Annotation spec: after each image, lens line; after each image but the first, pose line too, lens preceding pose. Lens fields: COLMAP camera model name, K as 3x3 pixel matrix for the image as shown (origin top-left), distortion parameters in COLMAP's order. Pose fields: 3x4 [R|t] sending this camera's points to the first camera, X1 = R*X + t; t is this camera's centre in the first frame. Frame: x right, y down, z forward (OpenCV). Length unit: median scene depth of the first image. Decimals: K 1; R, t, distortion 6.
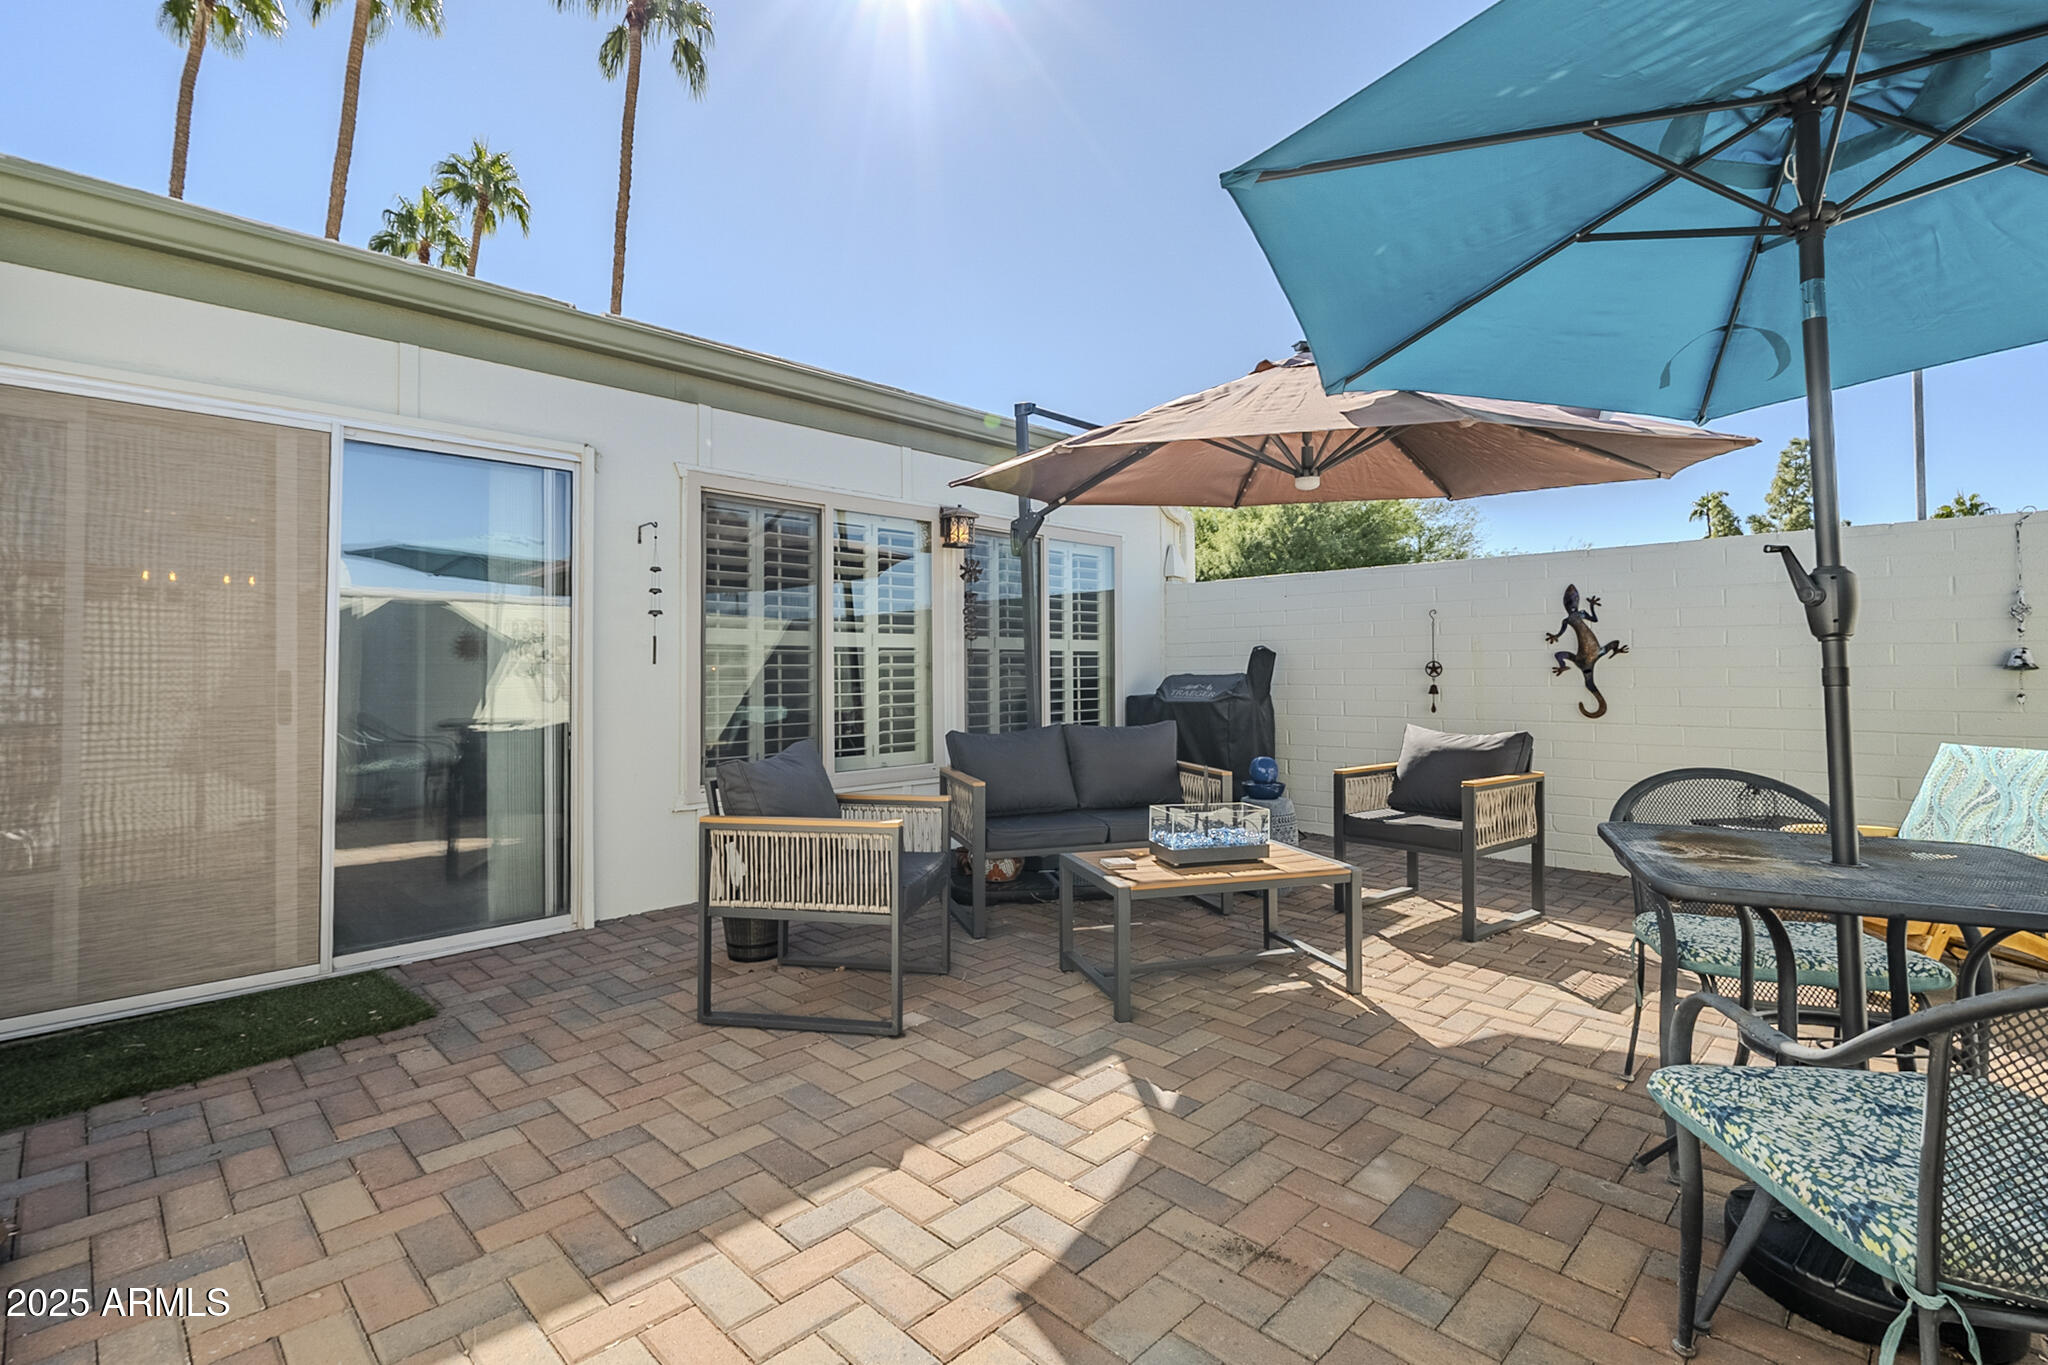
lens RADIAL K [[935.8, 0, 1005.4], [0, 935.8, 678.5], [0, 0, 1]] dist [0.011580, 0.000153]
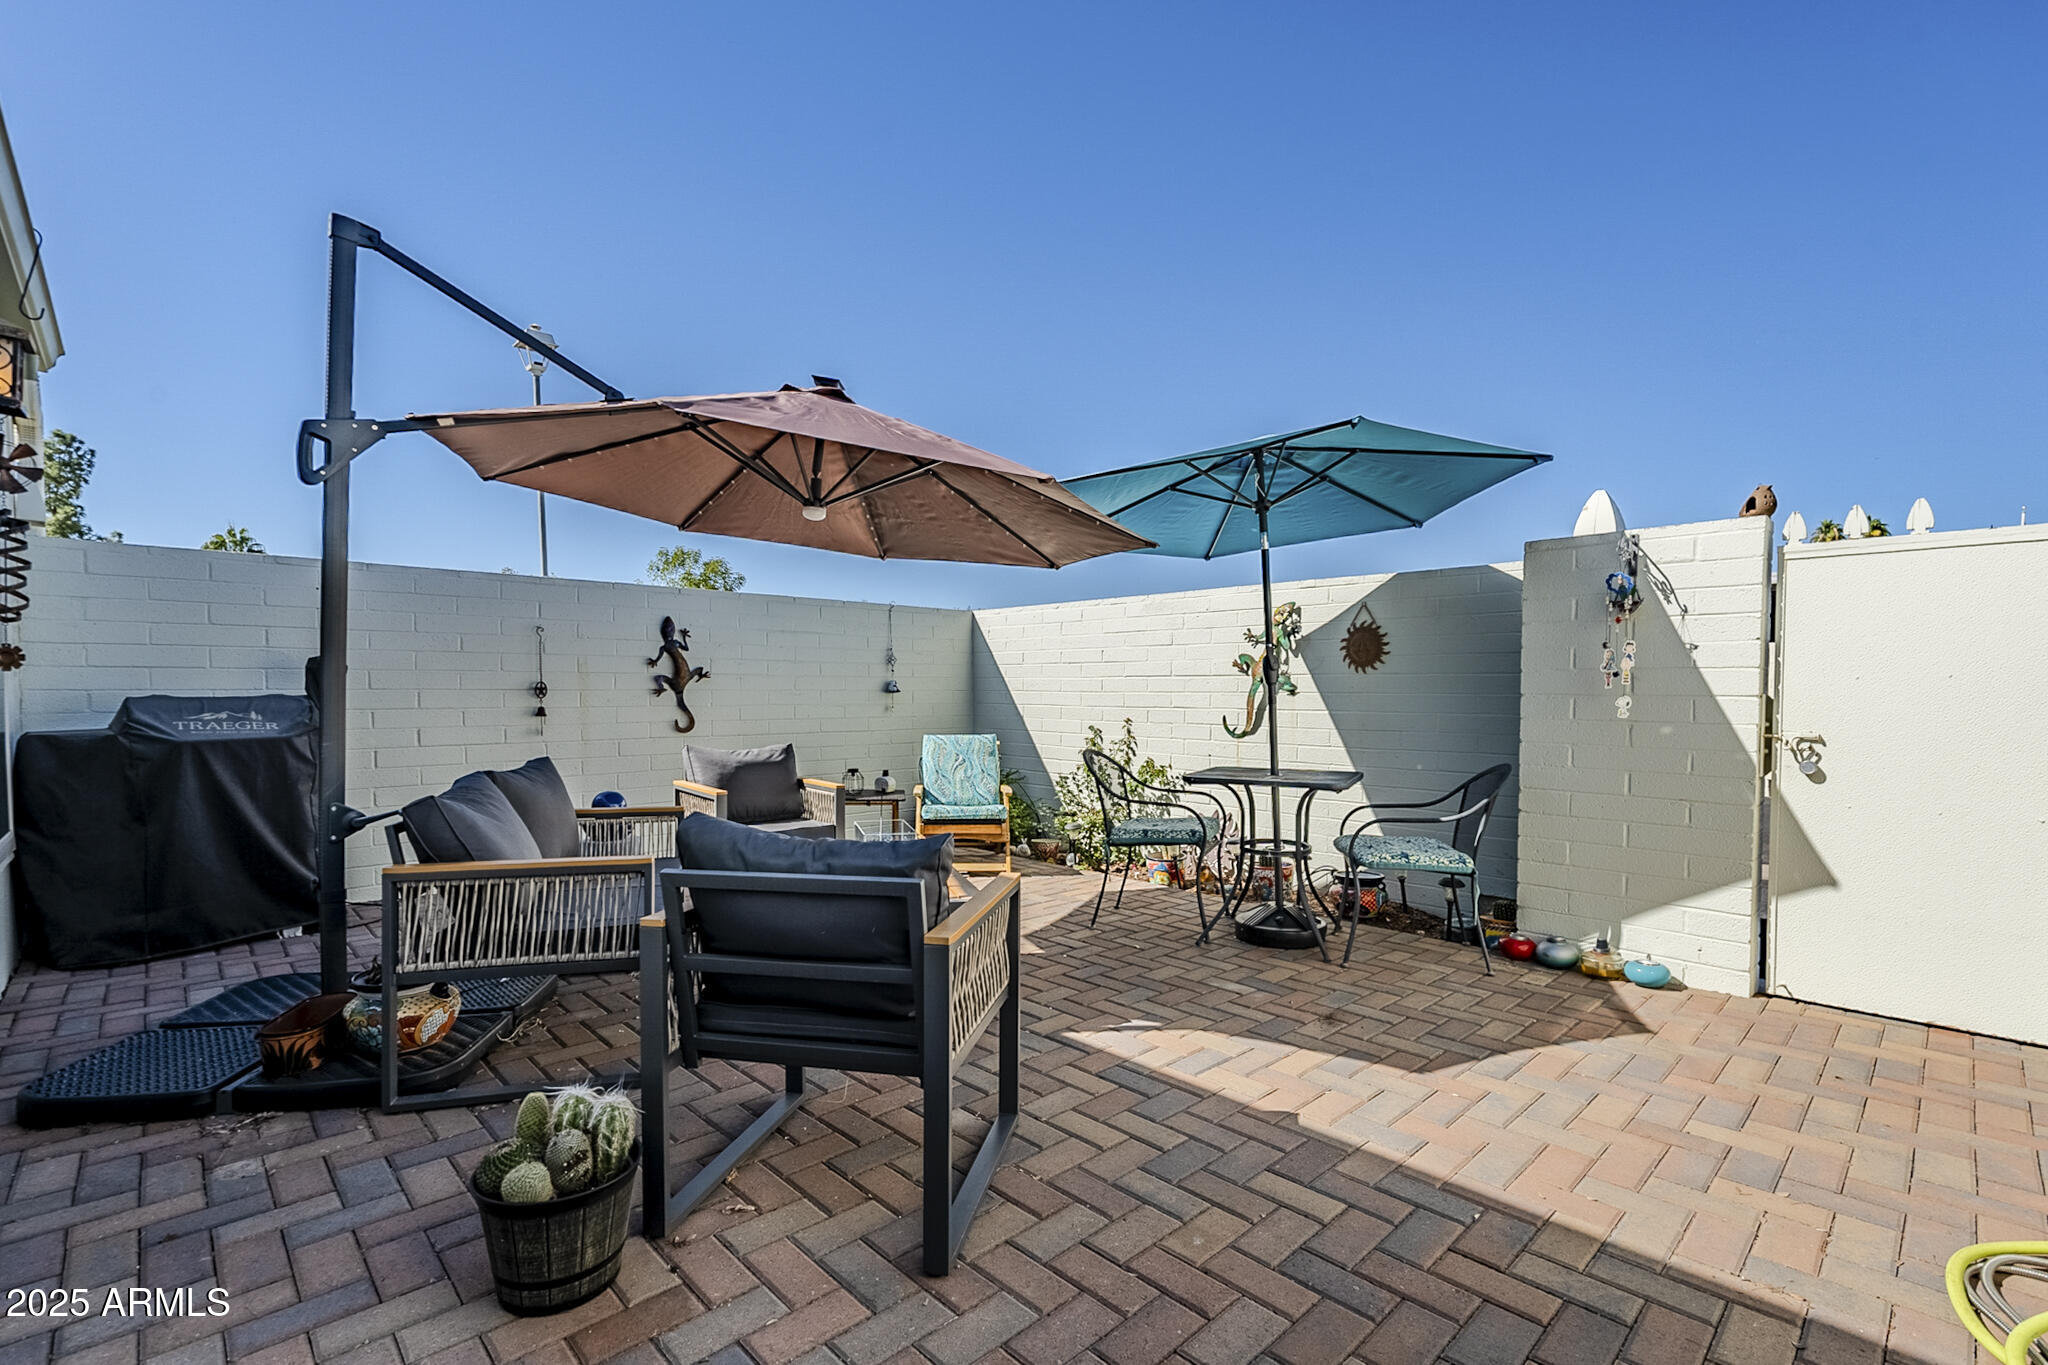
lens RADIAL K [[935.8, 0, 1037.3], [0, 935.8, 717.3], [0, 0, 1]] dist [0.011580, 0.000153]
pose [[0.011299, -0.025636, 0.999607, -0.766473], [0.003936, 0.999665, 0.025593, -0.007365], [-0.999928, 0.003645, 0.011396, 0.775349]]
